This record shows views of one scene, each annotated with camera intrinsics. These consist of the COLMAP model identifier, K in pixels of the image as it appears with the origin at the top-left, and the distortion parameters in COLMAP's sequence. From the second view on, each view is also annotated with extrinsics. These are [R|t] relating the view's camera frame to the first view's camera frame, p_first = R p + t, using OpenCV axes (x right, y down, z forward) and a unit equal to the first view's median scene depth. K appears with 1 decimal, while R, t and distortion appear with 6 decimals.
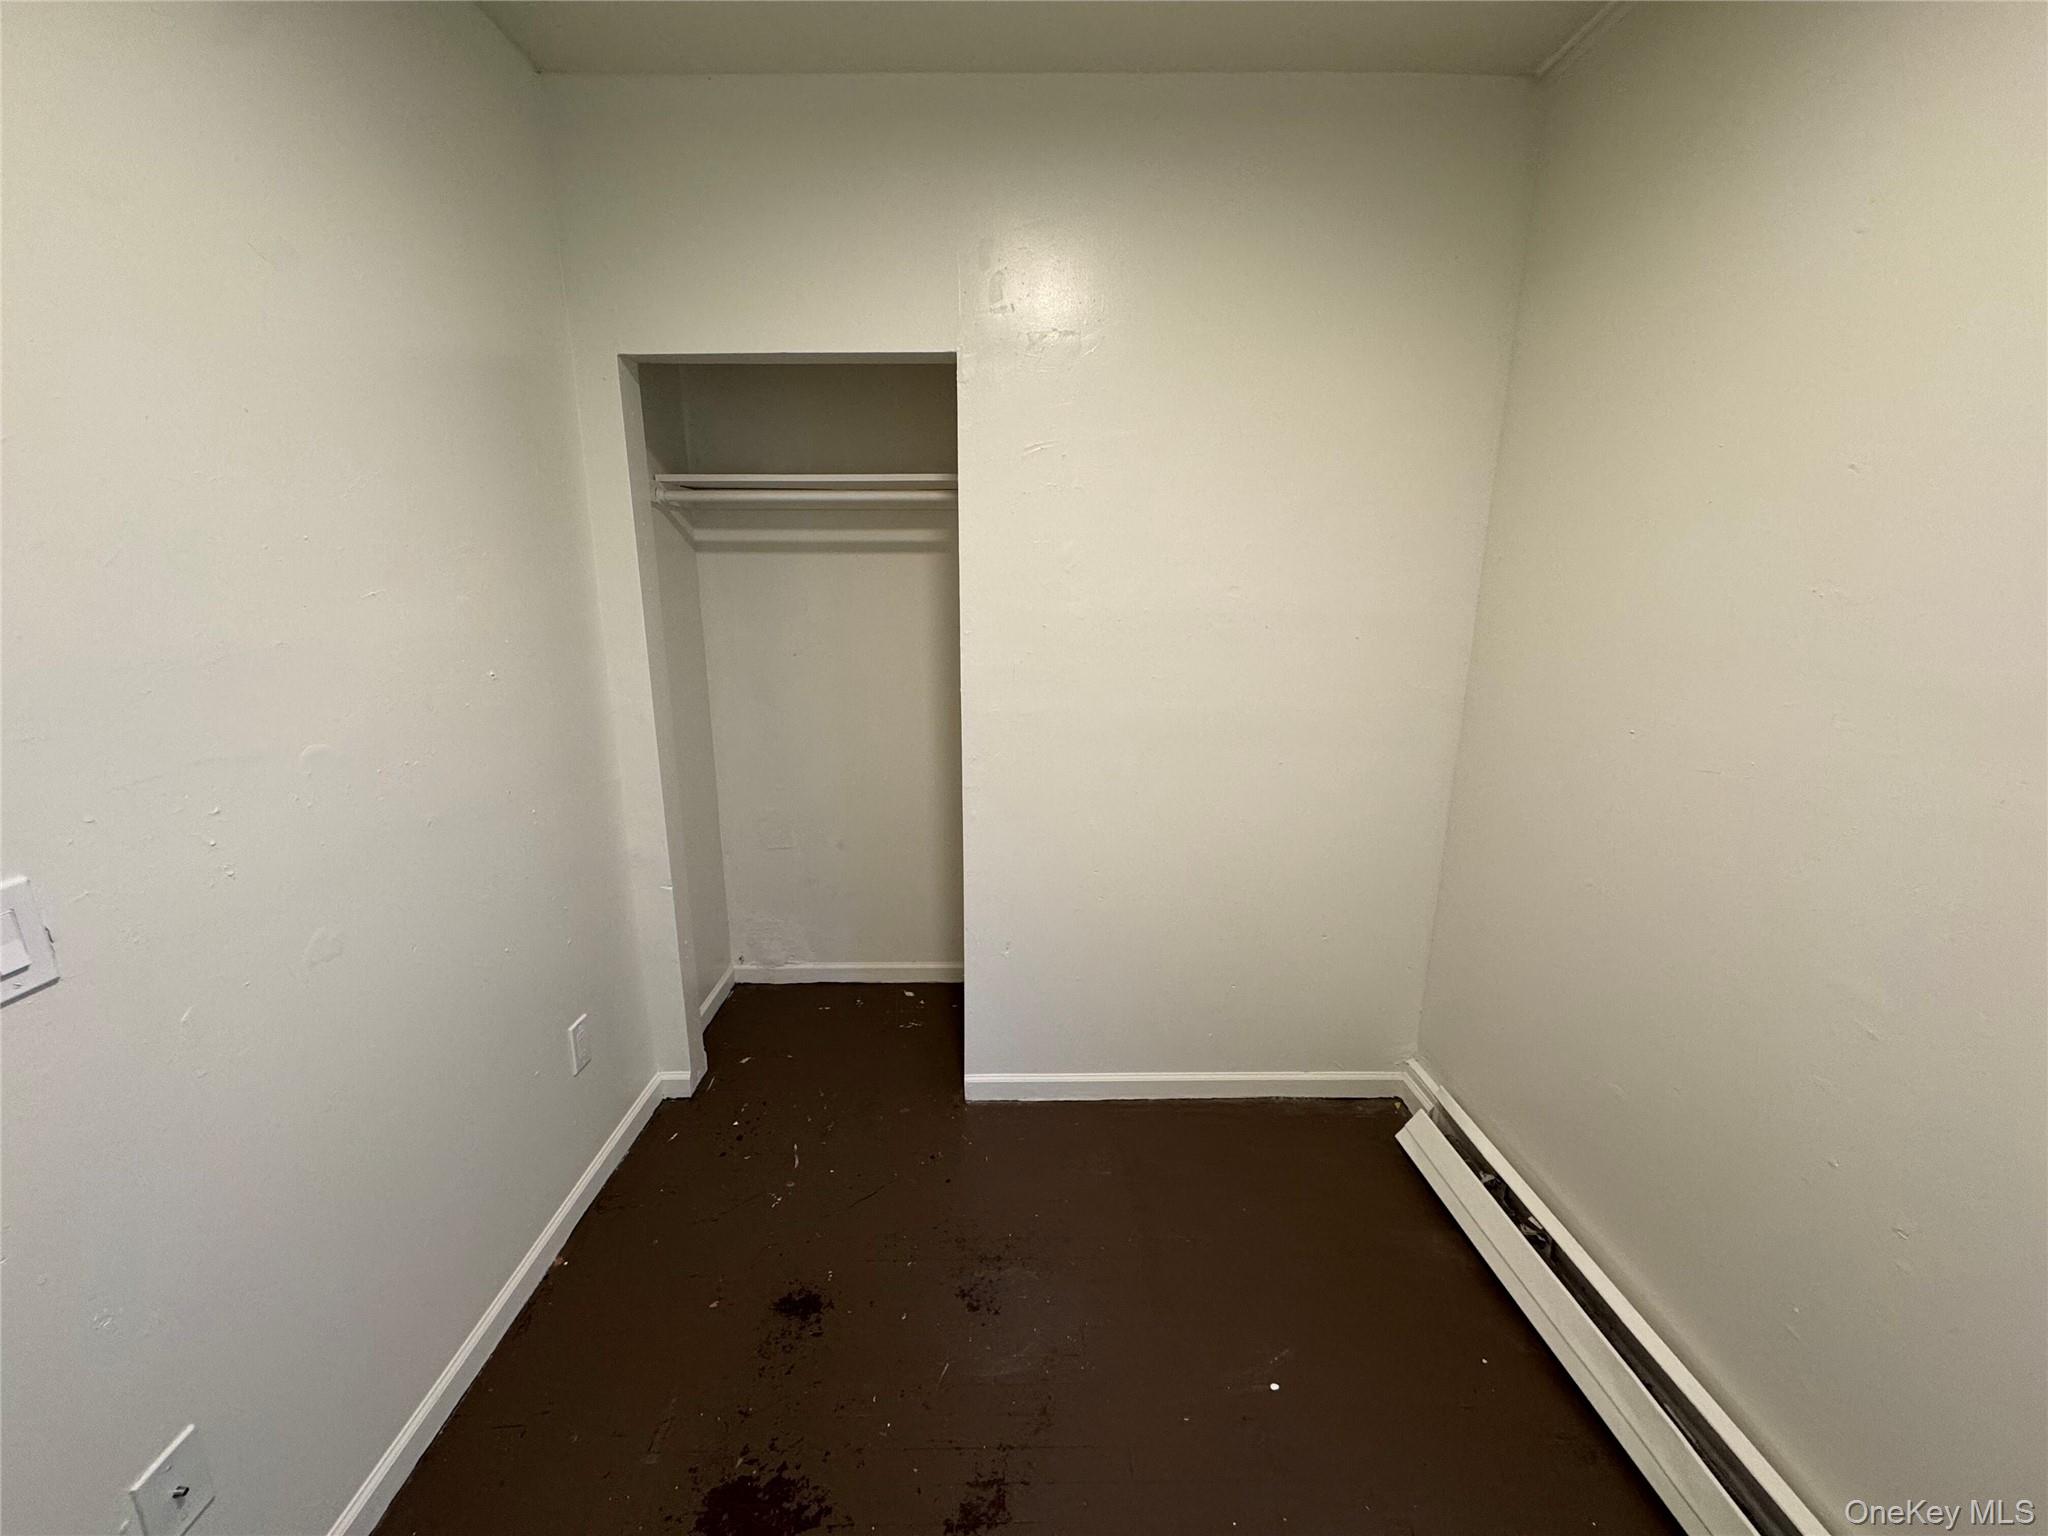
lens RADIAL K [[820.5, 0, 1024.0], [0, 820.5, 768.0], [0, 0, 1]] dist [-0.000364, 0.000095]
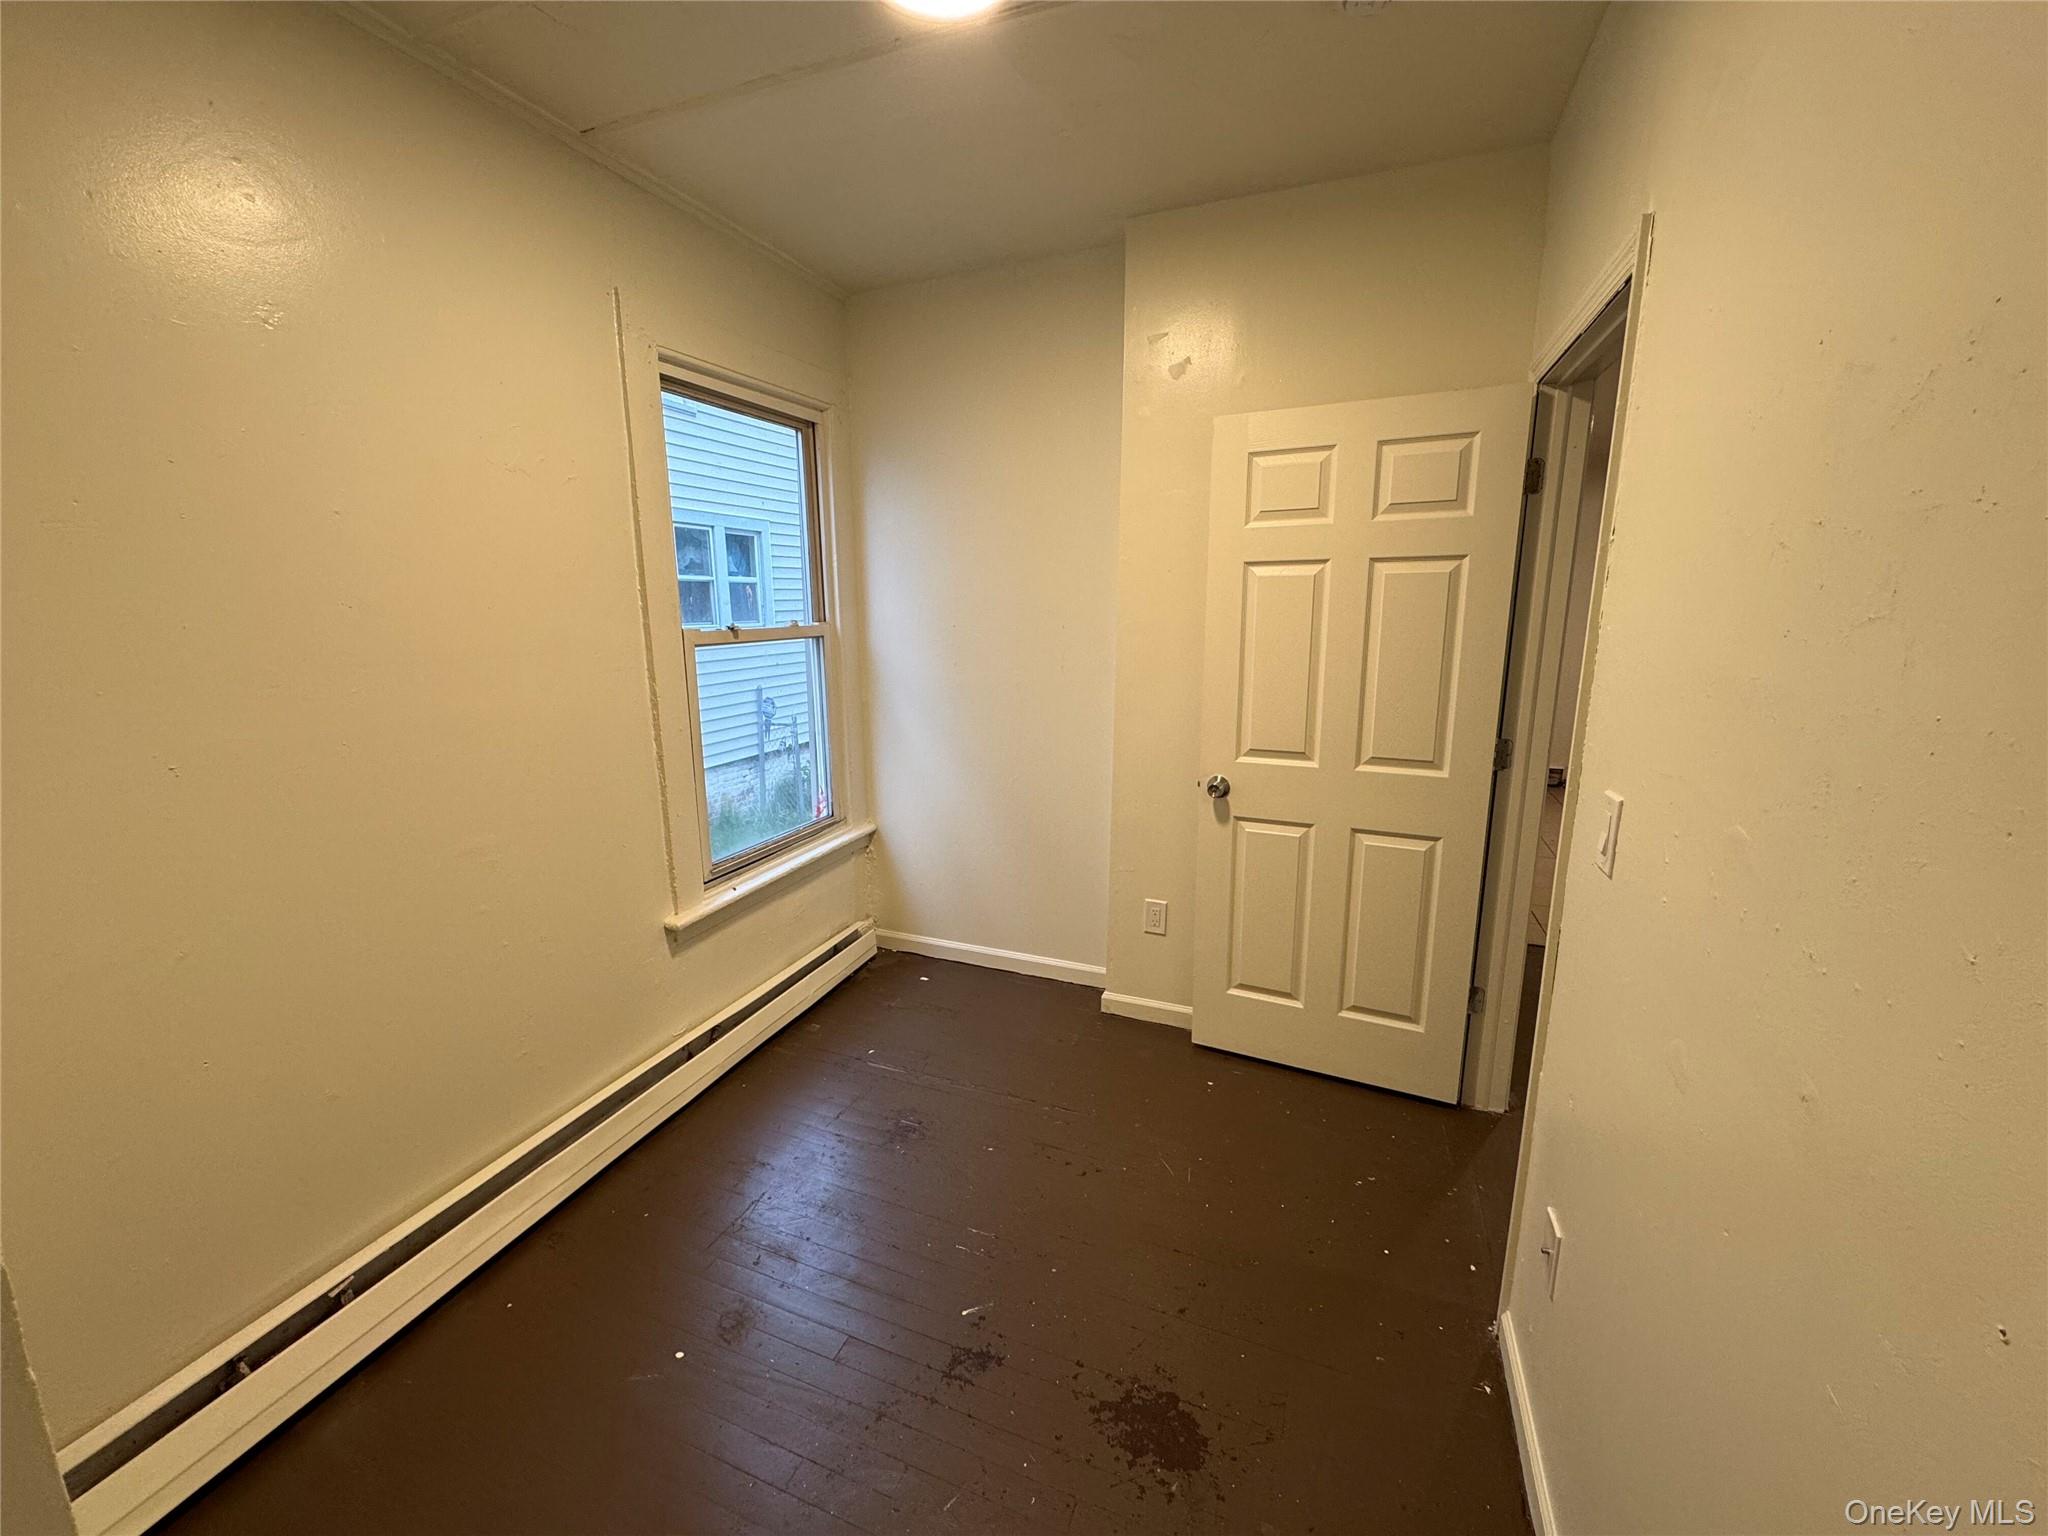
lens RADIAL K [[820.5, 0, 1024.0], [0, 820.5, 768.0], [0, 0, 1]] dist [-0.000364, 0.000095]
pose [[-0.922017, -0.066843, 0.381335, -0.506789], [0.097704, 0.912924, 0.396261, -0.347708], [-0.374617, 0.402618, -0.835201, 1.570521]]
